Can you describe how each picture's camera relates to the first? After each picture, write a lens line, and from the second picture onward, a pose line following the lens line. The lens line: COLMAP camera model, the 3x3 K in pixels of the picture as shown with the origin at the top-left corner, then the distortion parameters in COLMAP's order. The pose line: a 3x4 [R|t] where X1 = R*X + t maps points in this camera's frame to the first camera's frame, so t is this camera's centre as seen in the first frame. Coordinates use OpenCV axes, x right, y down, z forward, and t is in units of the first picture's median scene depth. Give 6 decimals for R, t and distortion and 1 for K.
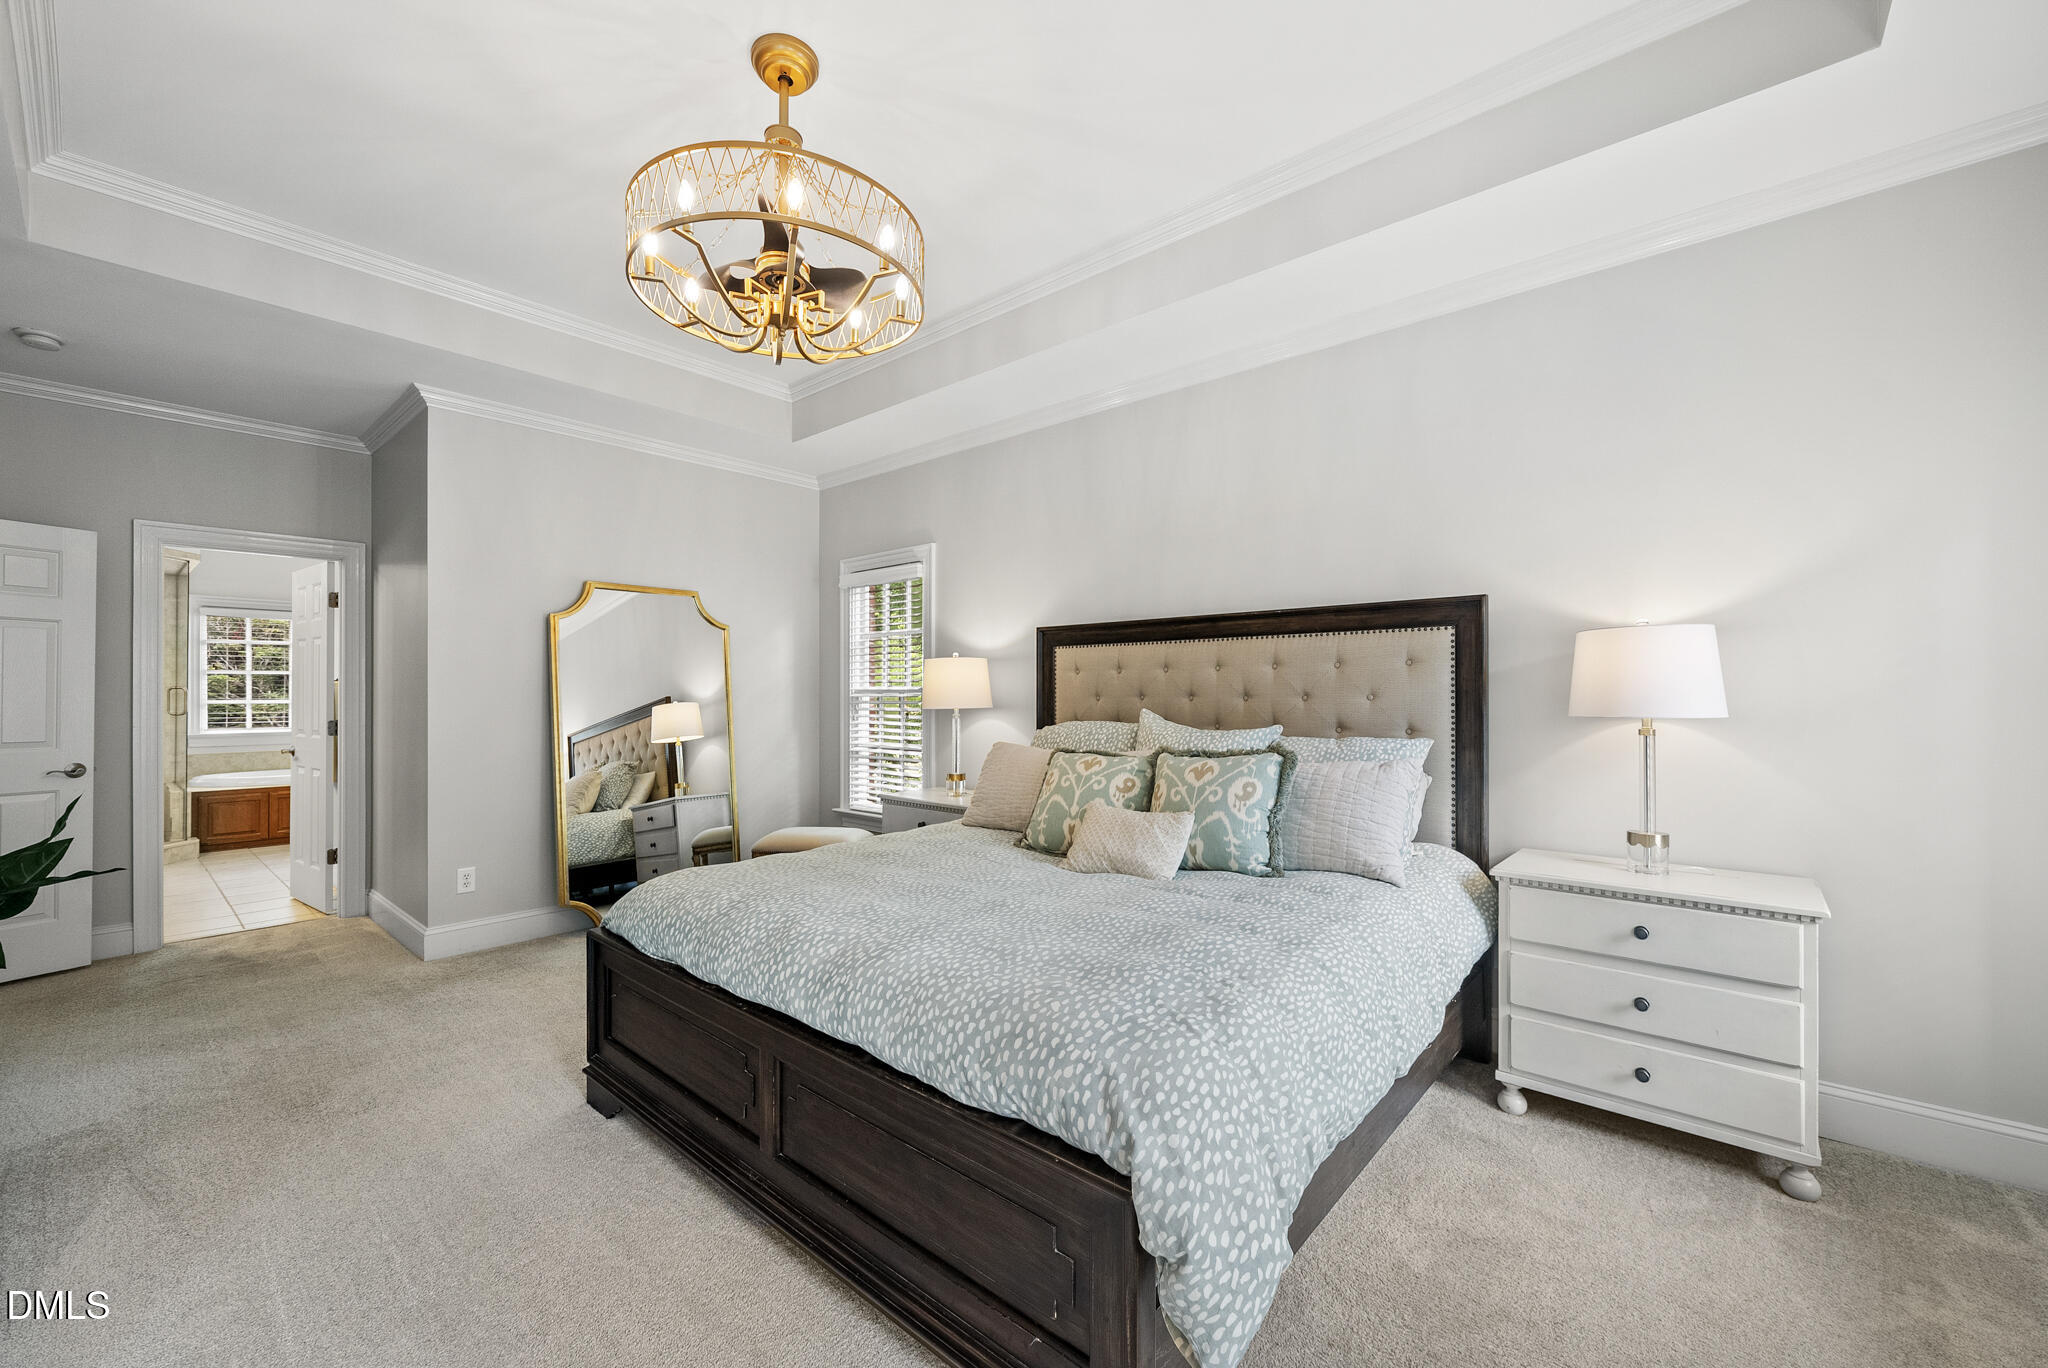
lens RADIAL K [[817.7, 0, 1024.1], [0, 817.7, 694.9], [0, 0, 1]] dist [-0.001523, -0.000127]
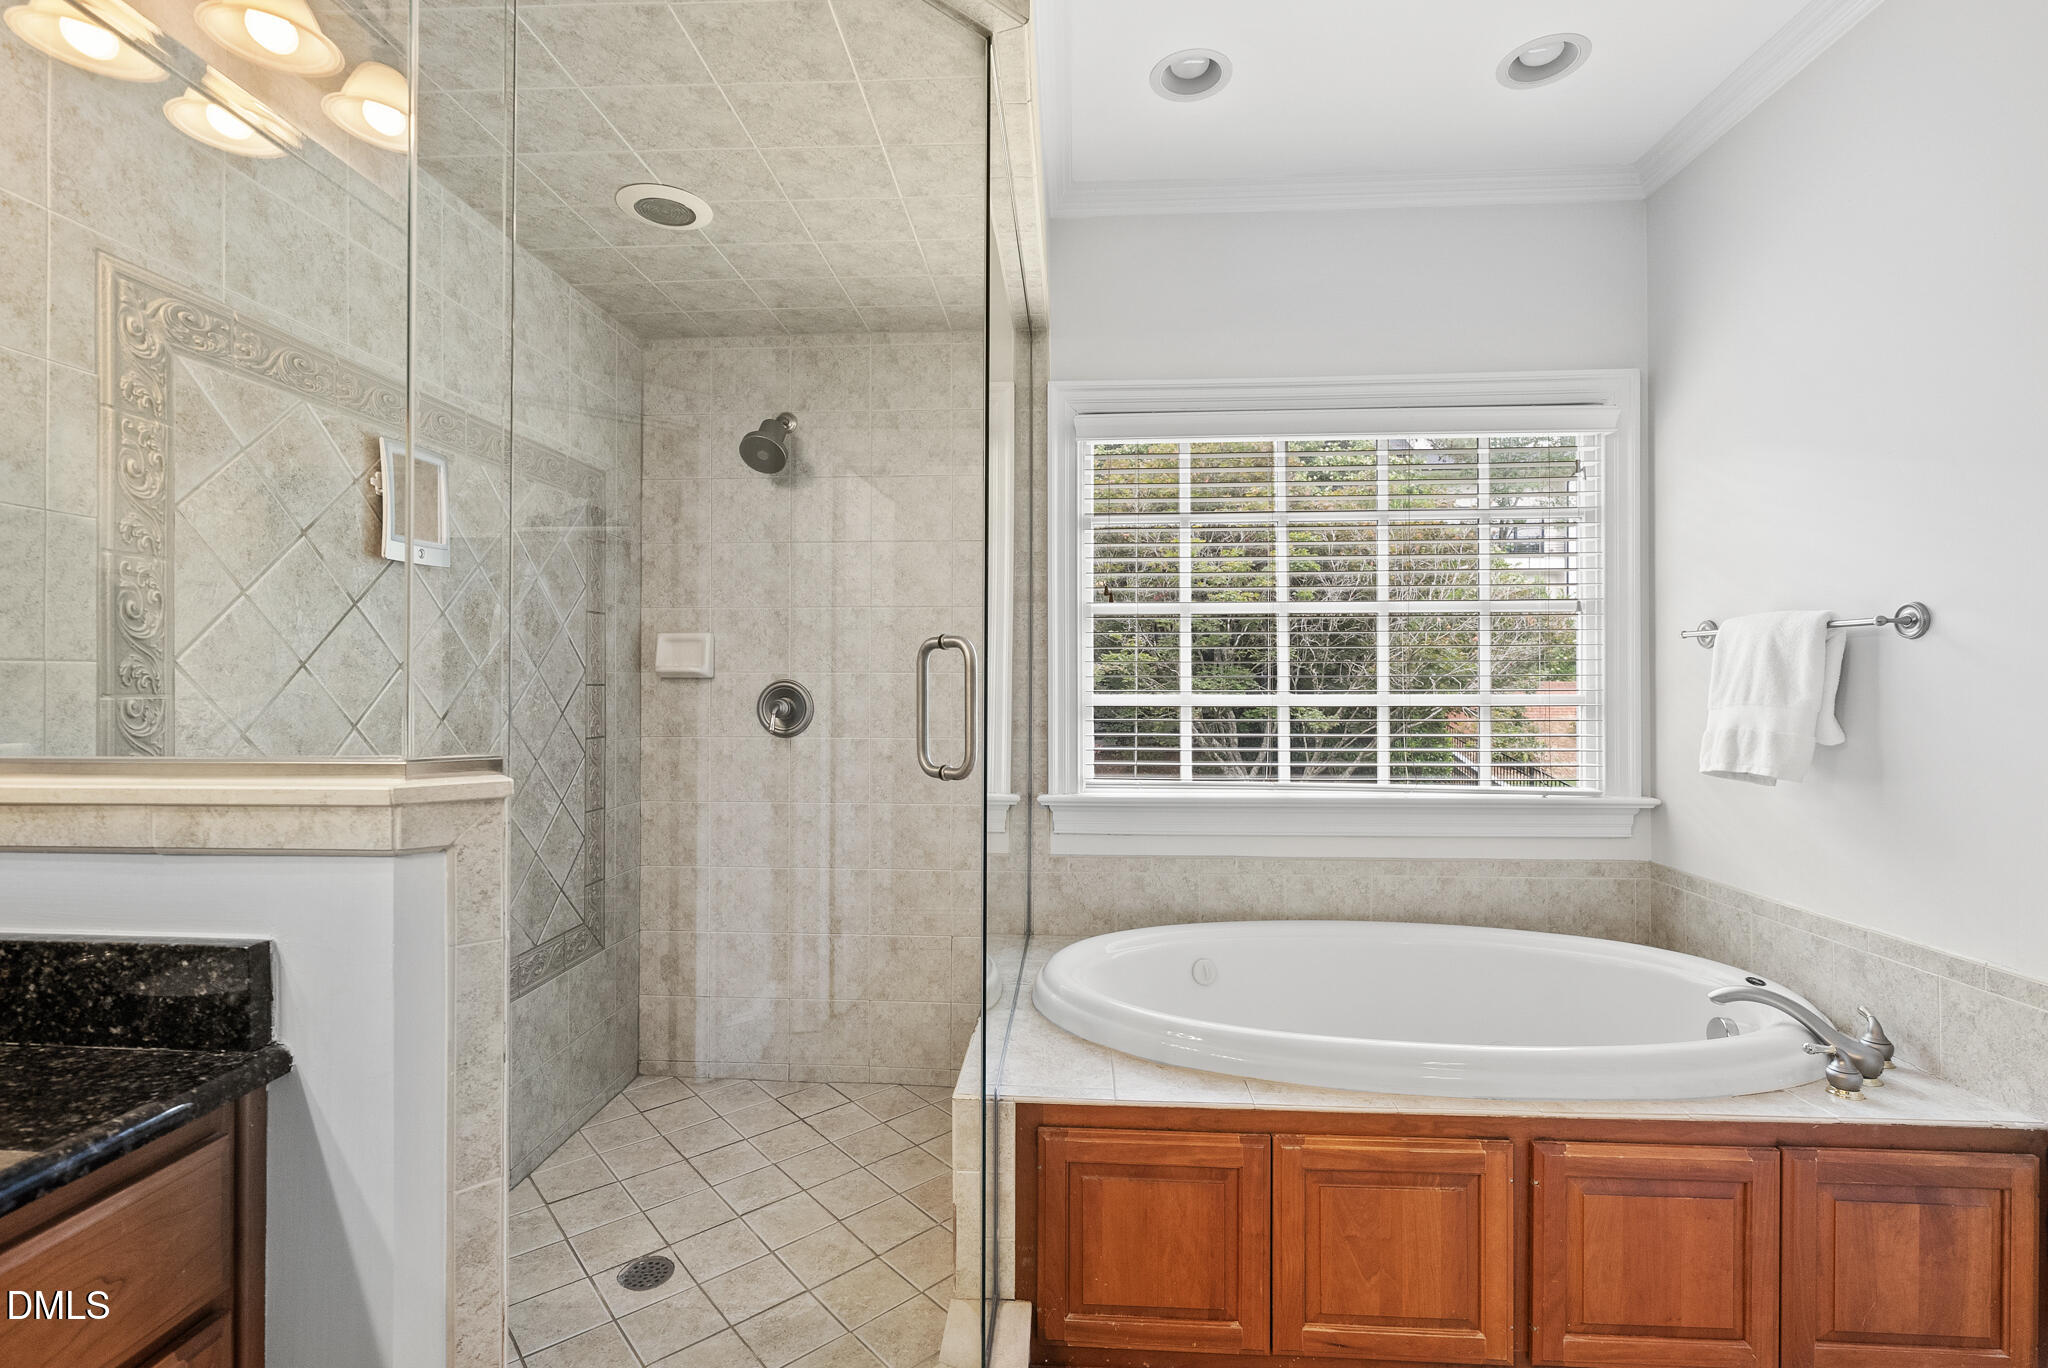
lens RADIAL K [[925.1, 0, 1018.1], [0, 925.1, 676.0], [0, 0, 1]] dist [0.013312, -0.012134]
pose [[0.610029, -0.003441, -0.792372, -0.730236], [0.001805, 0.999994, -0.002953, 0.000253], [0.792377, 0.000371, 0.610031, 0.755634]]
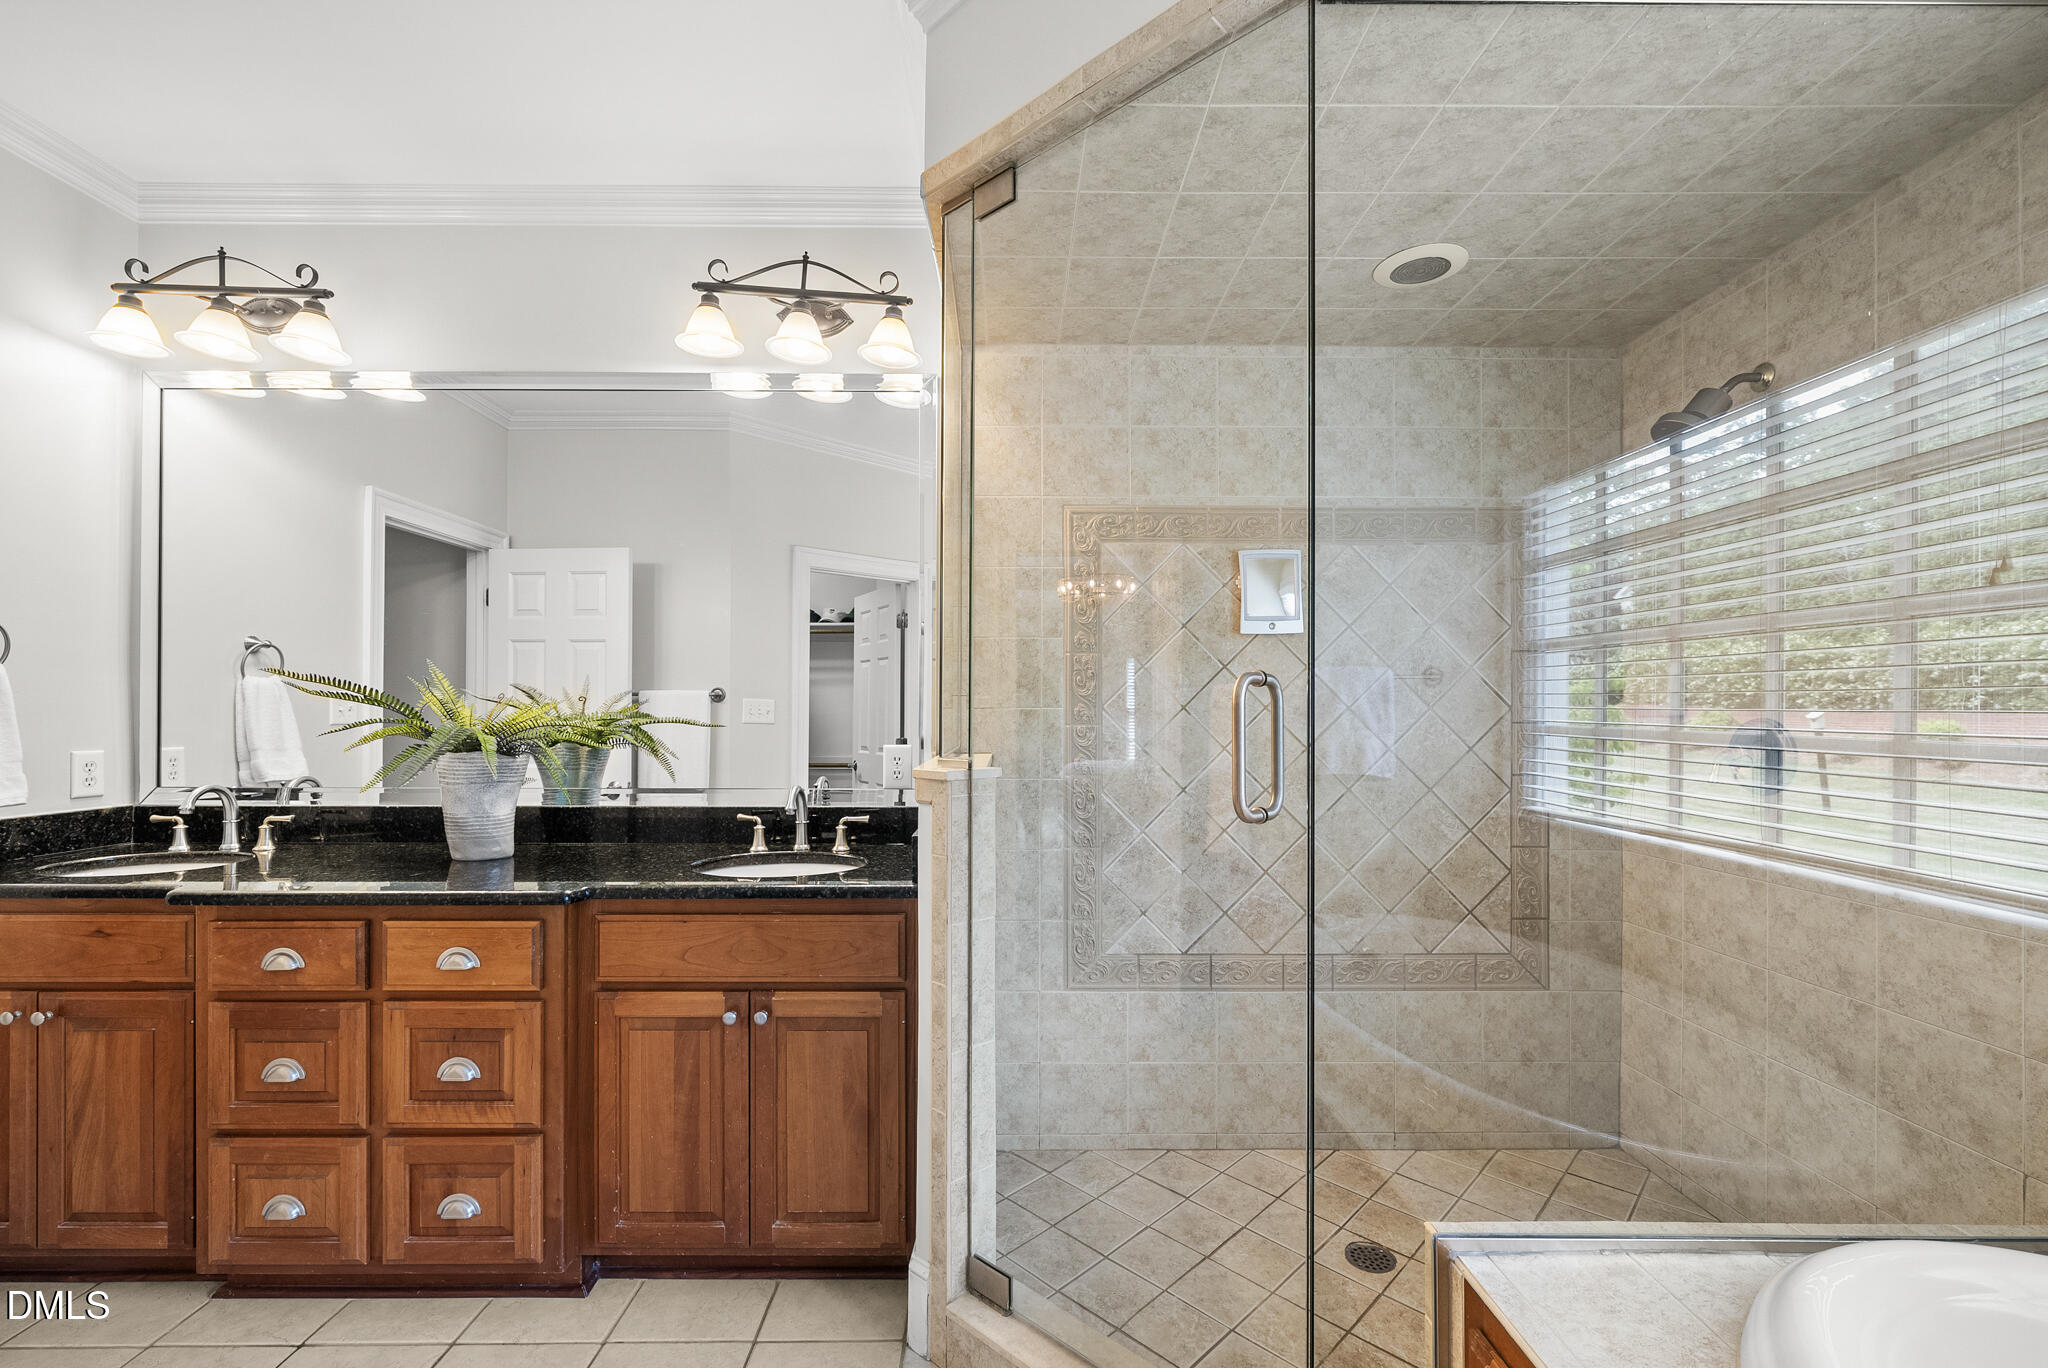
lens RADIAL K [[859.3, 0, 1017.5], [0, 859.3, 706.4], [0, 0, 1]] dist [-0.001471, -0.000151]
pose [[-0.744300, -0.007976, -0.667798, -0.741806], [-0.000567, 0.999936, -0.011311, -0.000072], [0.667845, -0.008041, -0.744257, 0.960359]]
